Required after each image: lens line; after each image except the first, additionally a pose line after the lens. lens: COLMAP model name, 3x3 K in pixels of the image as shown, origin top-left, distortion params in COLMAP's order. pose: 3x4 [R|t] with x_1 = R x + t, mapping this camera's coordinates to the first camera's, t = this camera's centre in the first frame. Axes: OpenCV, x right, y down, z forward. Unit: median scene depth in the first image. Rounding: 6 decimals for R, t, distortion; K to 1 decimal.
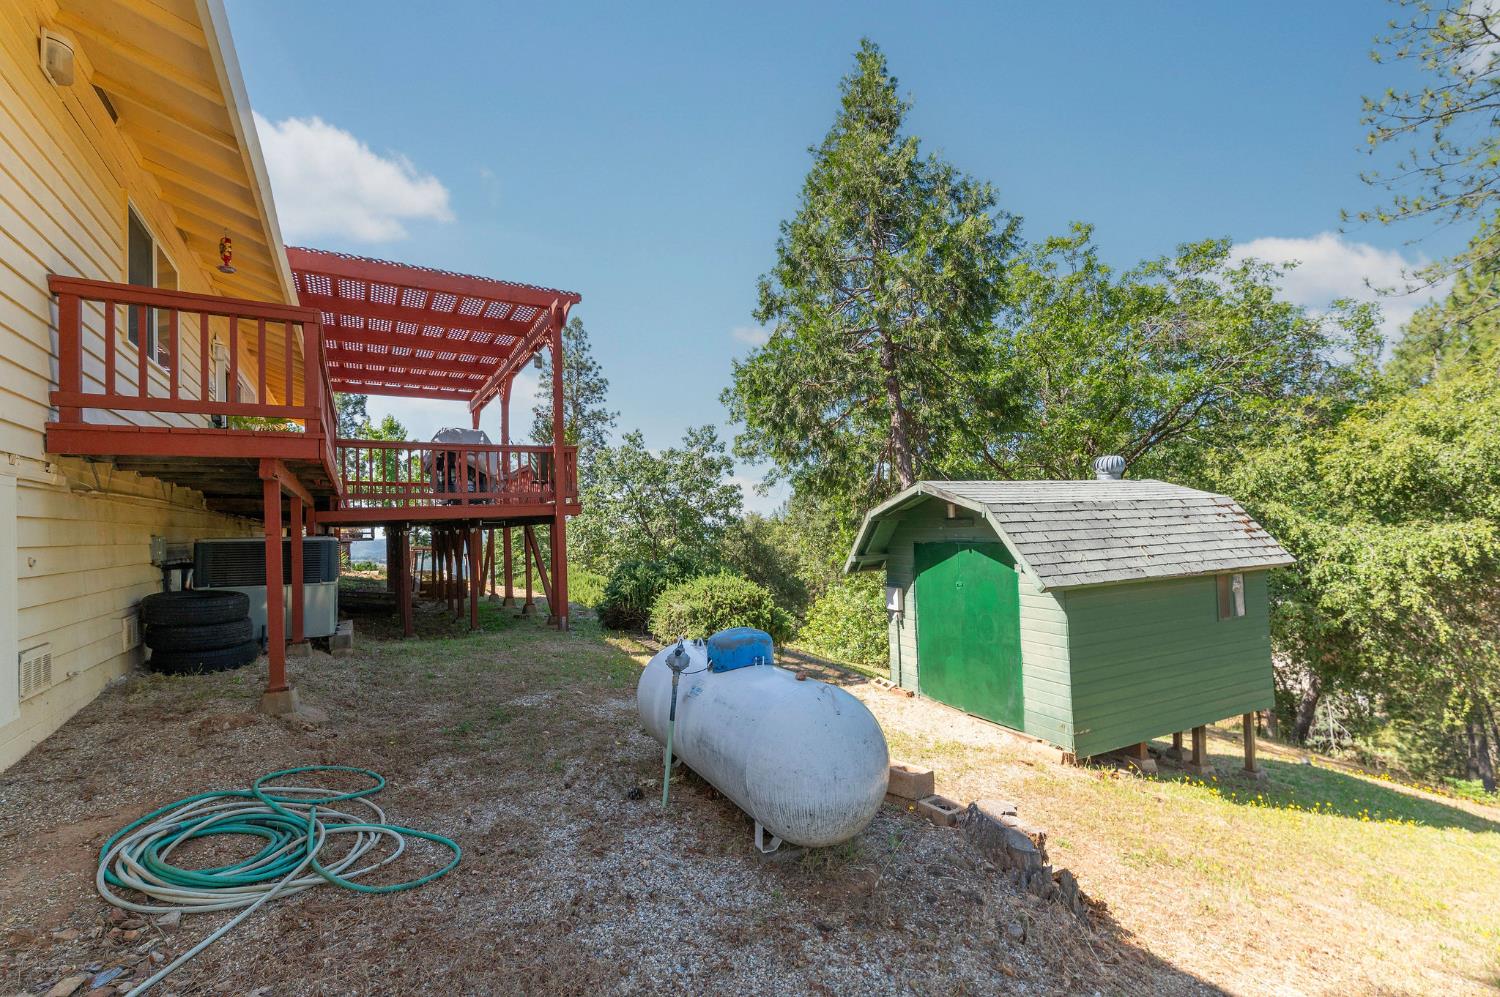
lens RADIAL K [[652.4, 0, 750.0], [0, 652.4, 498.5], [0, 0, 1]] dist [-0.000748, 0.000049]
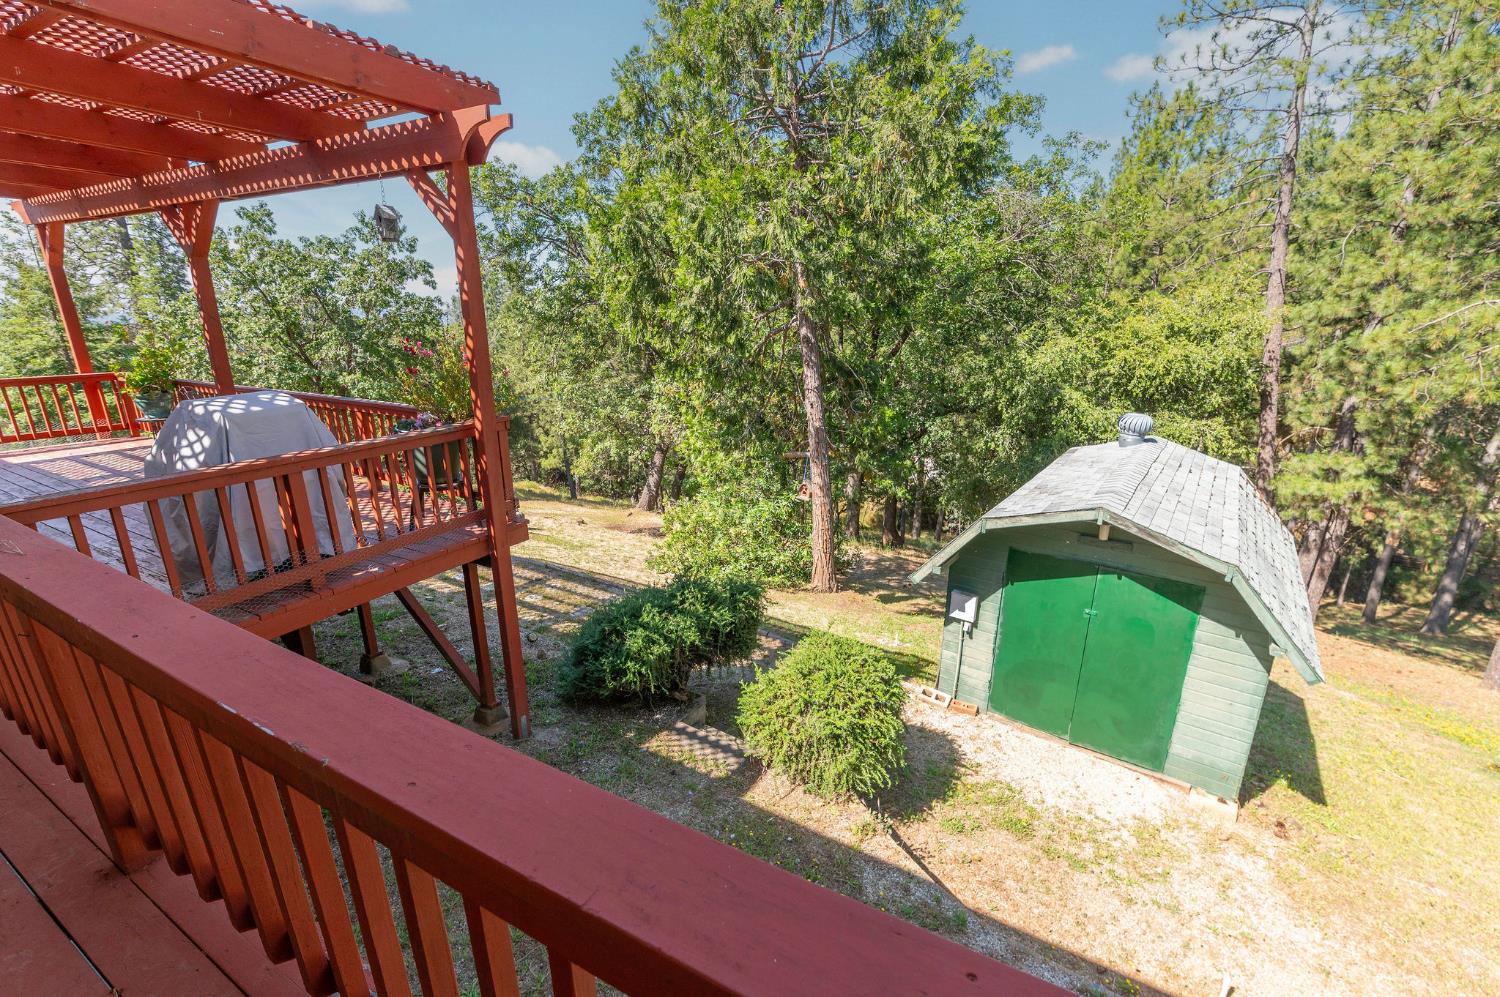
lens RADIAL K [[652.4, 0, 750.0], [0, 652.4, 498.5], [0, 0, 1]] dist [-0.000748, 0.000049]
pose [[0.870912, -0.109751, 0.479026, -0.392627], [-0.048890, 0.950558, 0.306673, -0.214629], [-0.489000, -0.290505, 0.822487, 0.500550]]
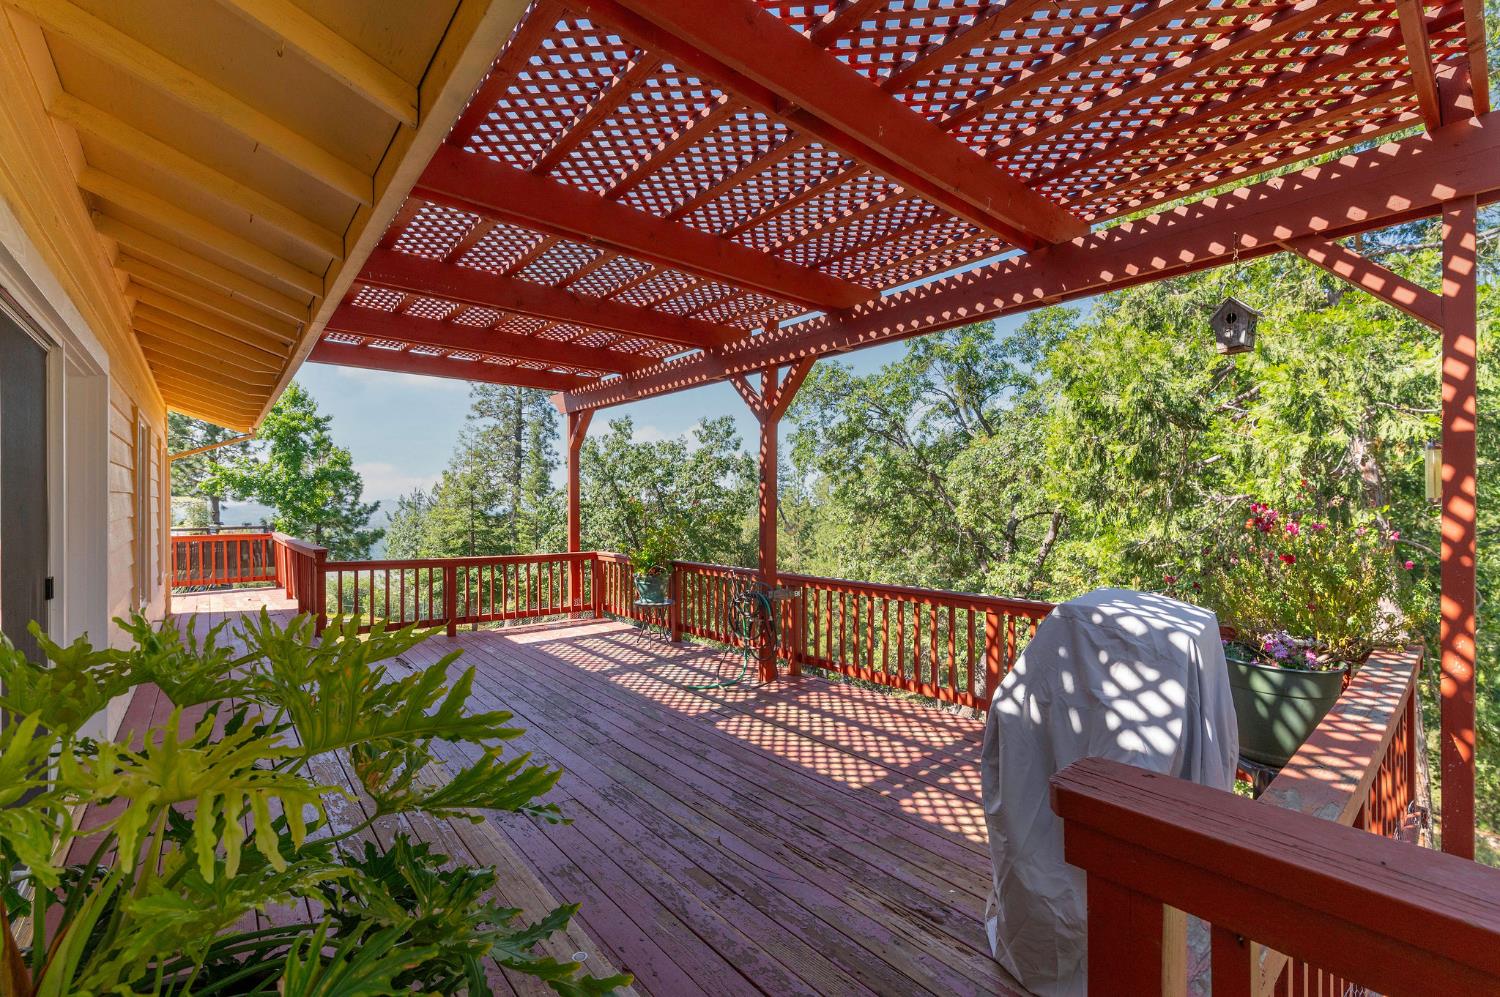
lens RADIAL K [[652.4, 0, 750.0], [0, 652.4, 498.5], [0, 0, 1]] dist [-0.000748, 0.000049]
pose [[0.985660, 0.024606, 0.166939, -0.662936], [-0.031011, 0.998875, 0.035870, -0.167724], [-0.165868, -0.040533, 0.985315, 0.853118]]
